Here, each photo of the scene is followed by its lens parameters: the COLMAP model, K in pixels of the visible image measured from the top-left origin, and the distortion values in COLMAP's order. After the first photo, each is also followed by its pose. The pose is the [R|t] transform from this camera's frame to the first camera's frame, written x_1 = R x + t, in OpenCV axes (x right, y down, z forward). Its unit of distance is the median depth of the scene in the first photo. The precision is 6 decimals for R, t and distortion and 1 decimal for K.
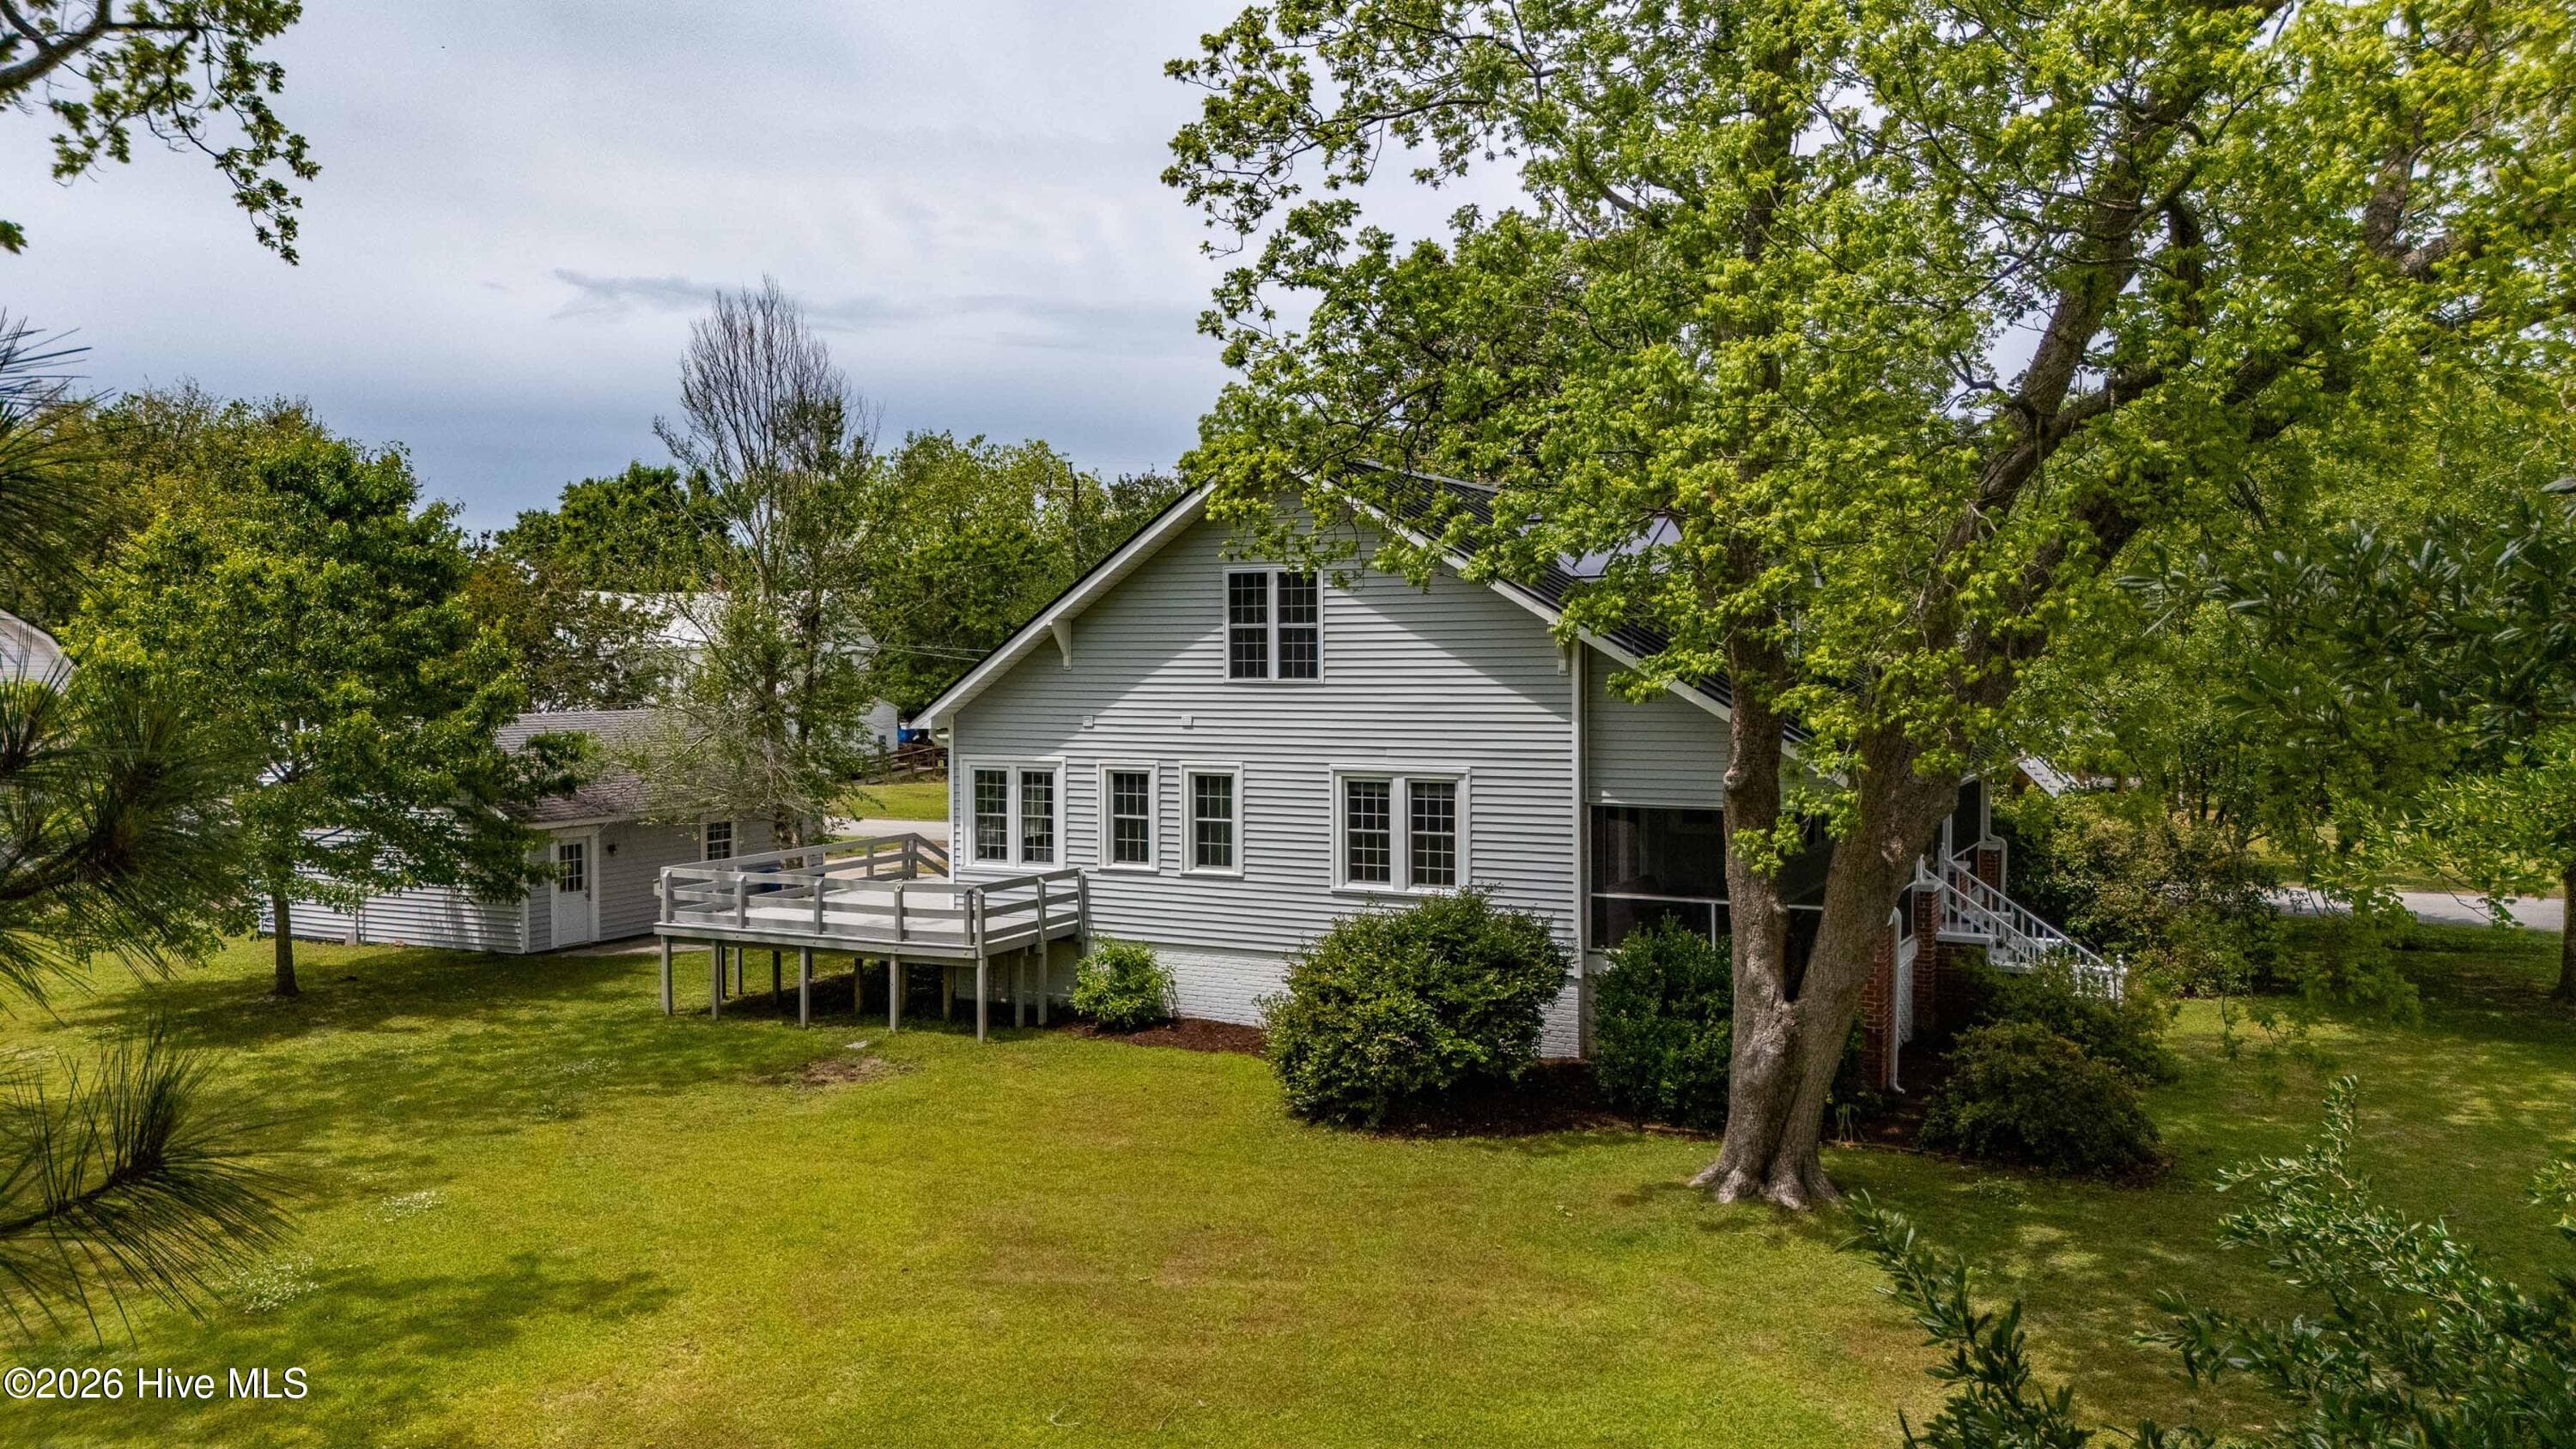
lens RADIAL K [[1894.4, 0, 1302.5], [0, 1894.4, 732.3], [0, 0, 1]] dist [0.051837, -0.006350]
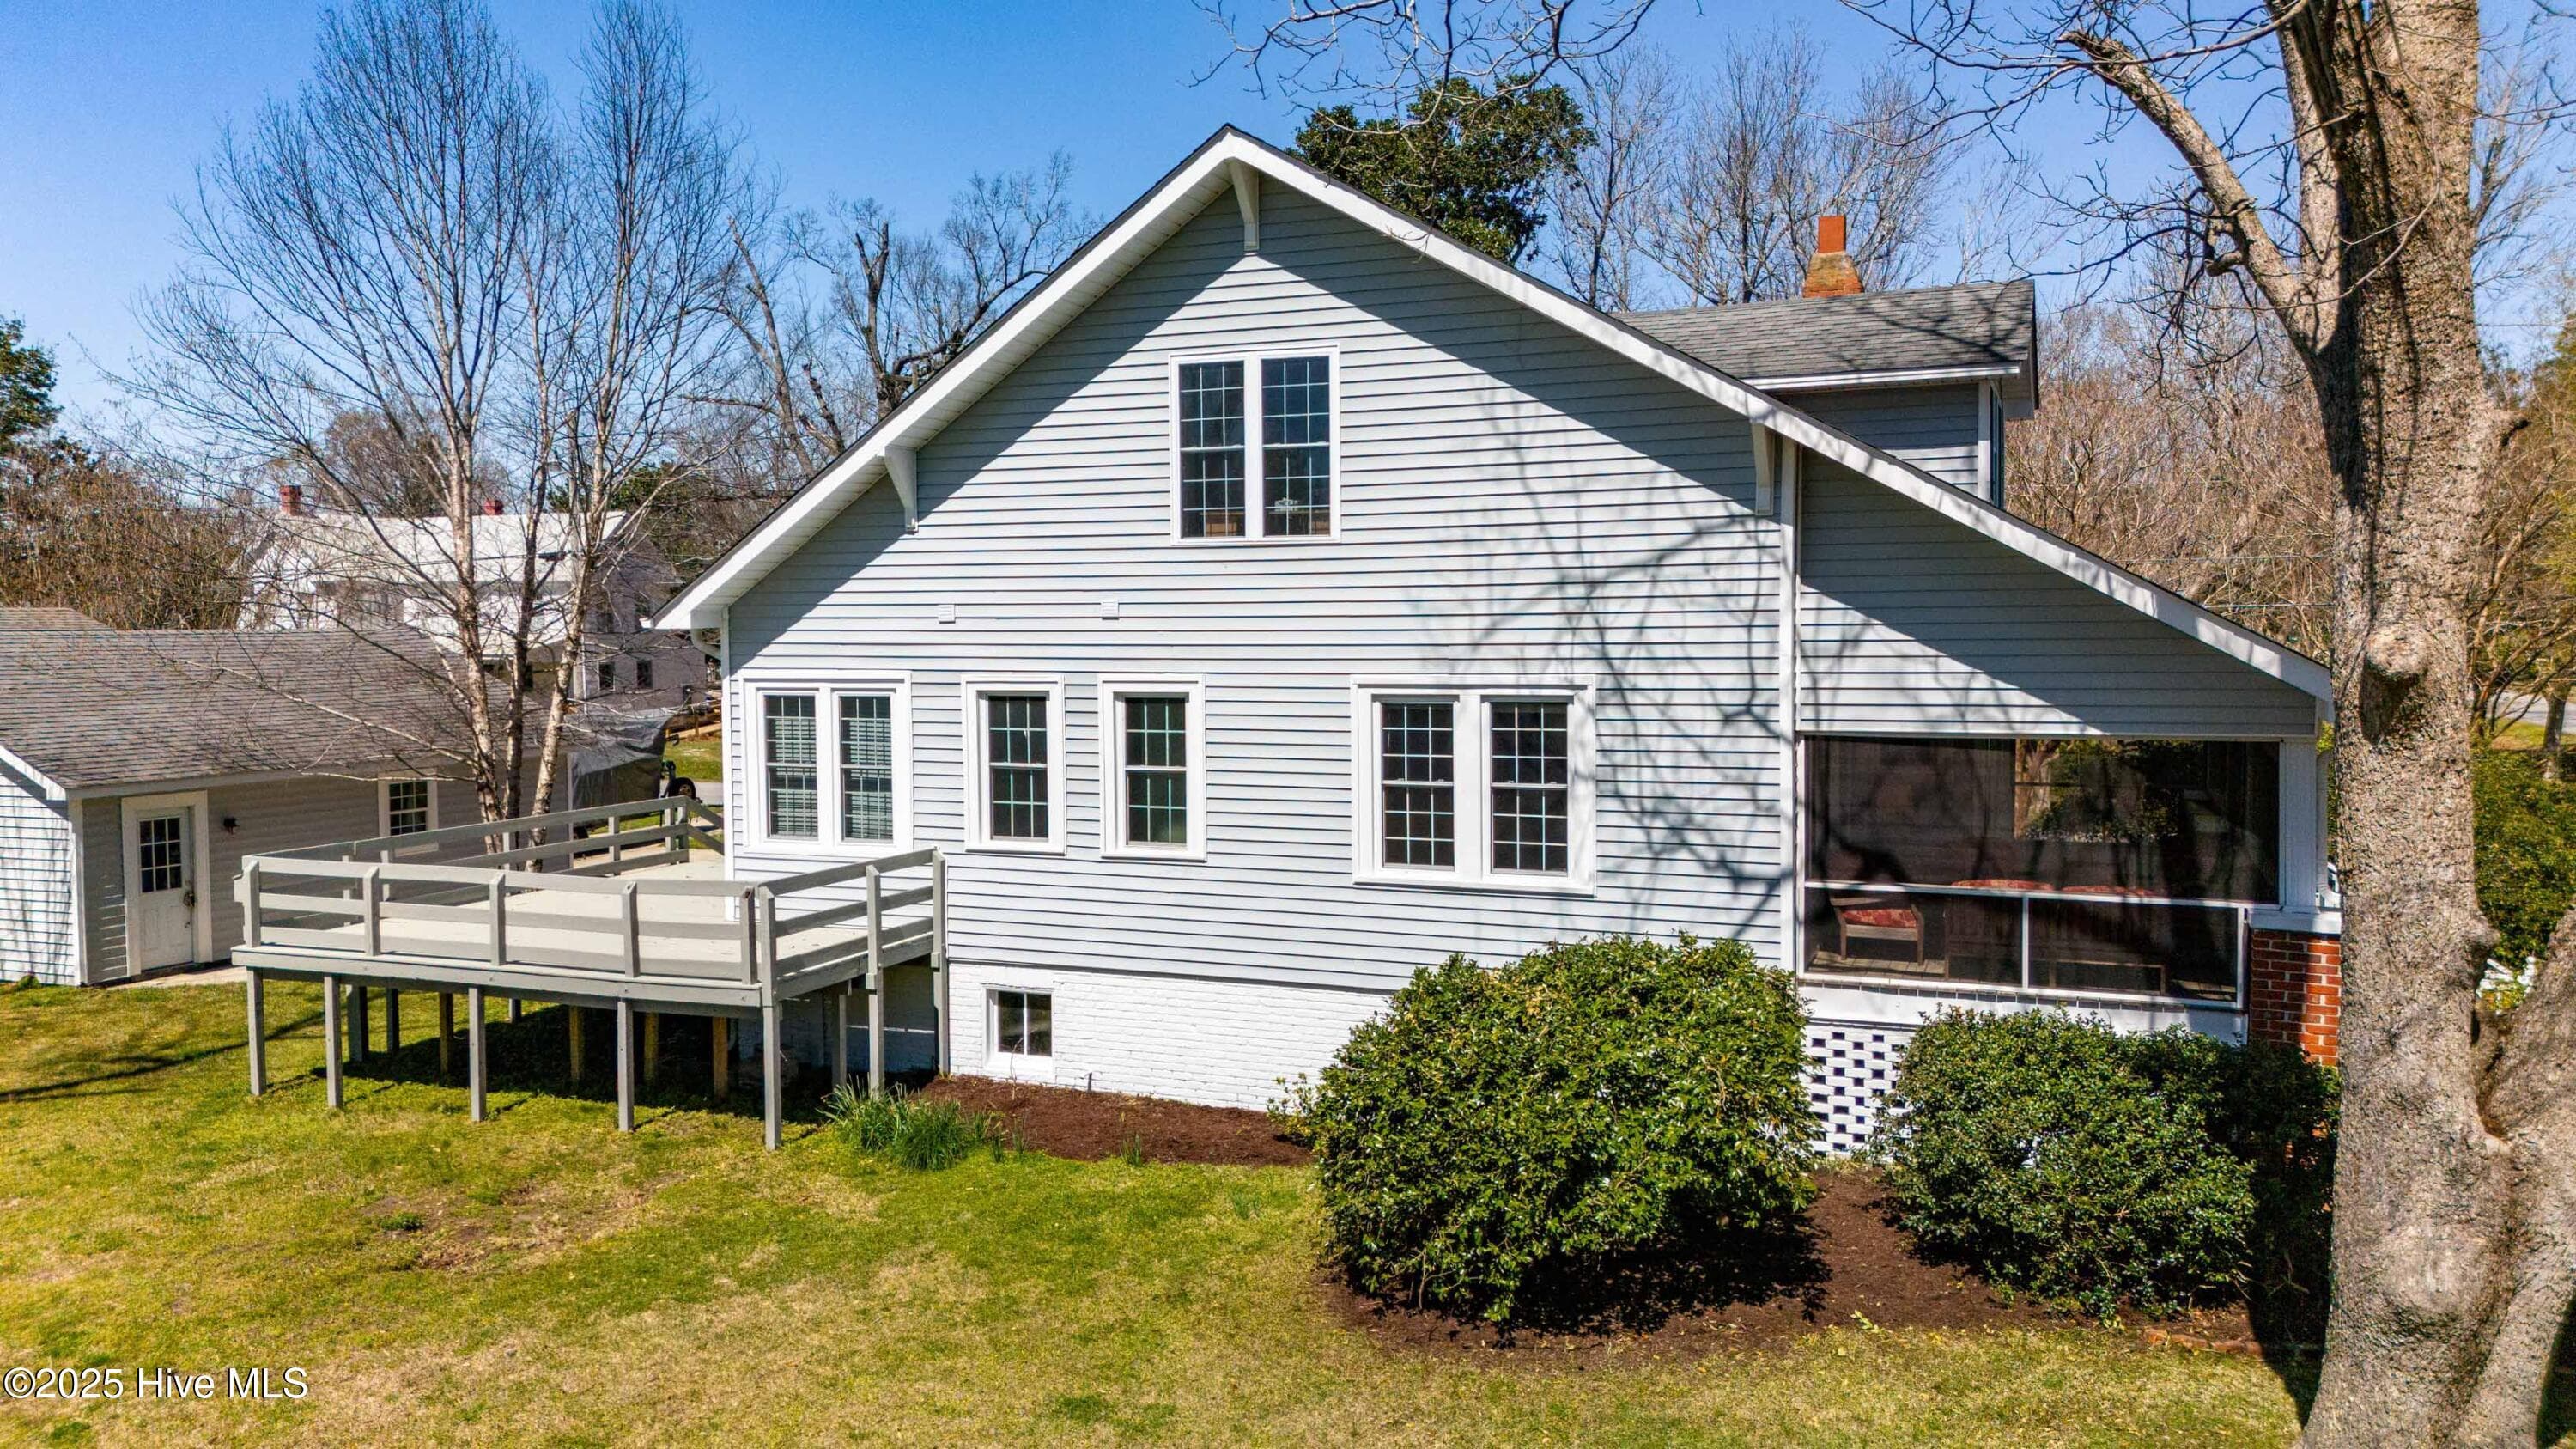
lens RADIAL K [[1895.0, 0, 1297.8], [0, 1895.0, 715.4], [0, 0, 1]] dist [0.051837, -0.006350]
pose [[0.996785, -0.008066, 0.079720, -0.050192], [0.007127, 0.999902, 0.012065, 0.021988], [-0.079809, -0.011458, 0.996744, 0.382826]]
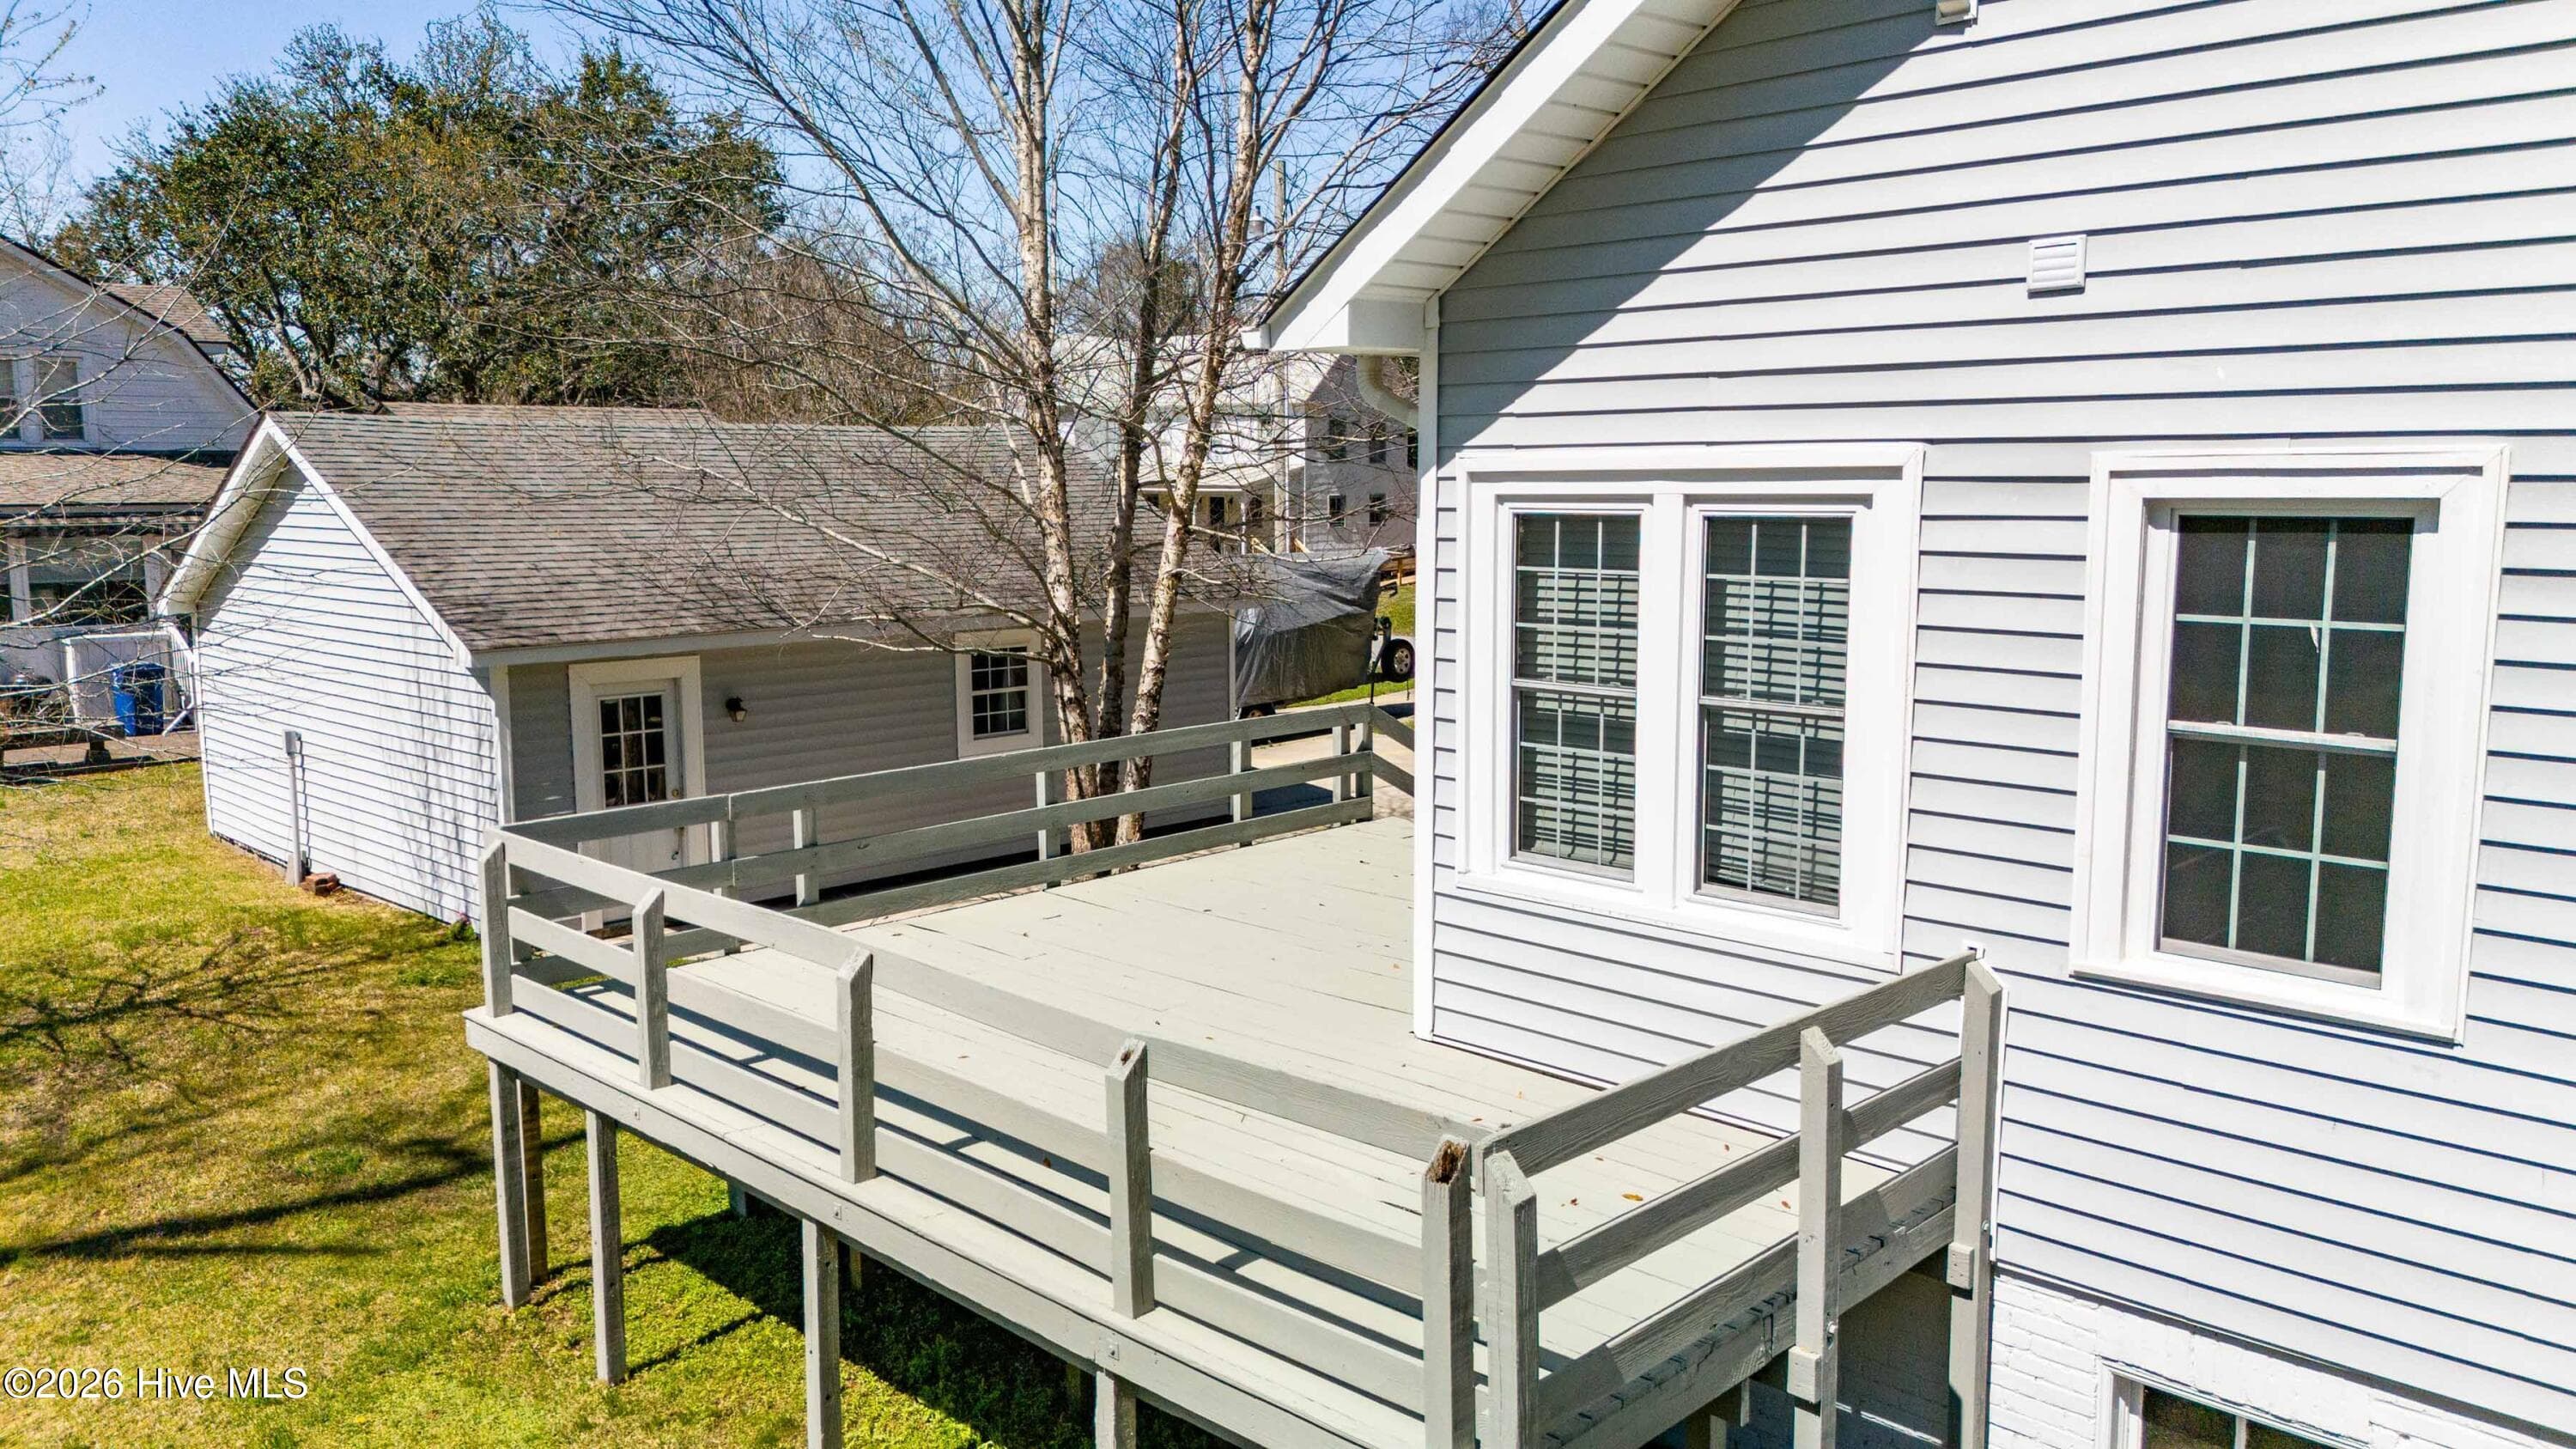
lens RADIAL K [[1895.0, 0, 1309.1], [0, 1895.0, 740.8], [0, 0, 1]] dist [0.051837, -0.006350]
pose [[0.957531, 0.041638, -0.285307, -0.135297], [-0.011855, 0.994367, 0.105330, 0.025920], [0.288085, -0.097475, 0.952631, 0.805764]]
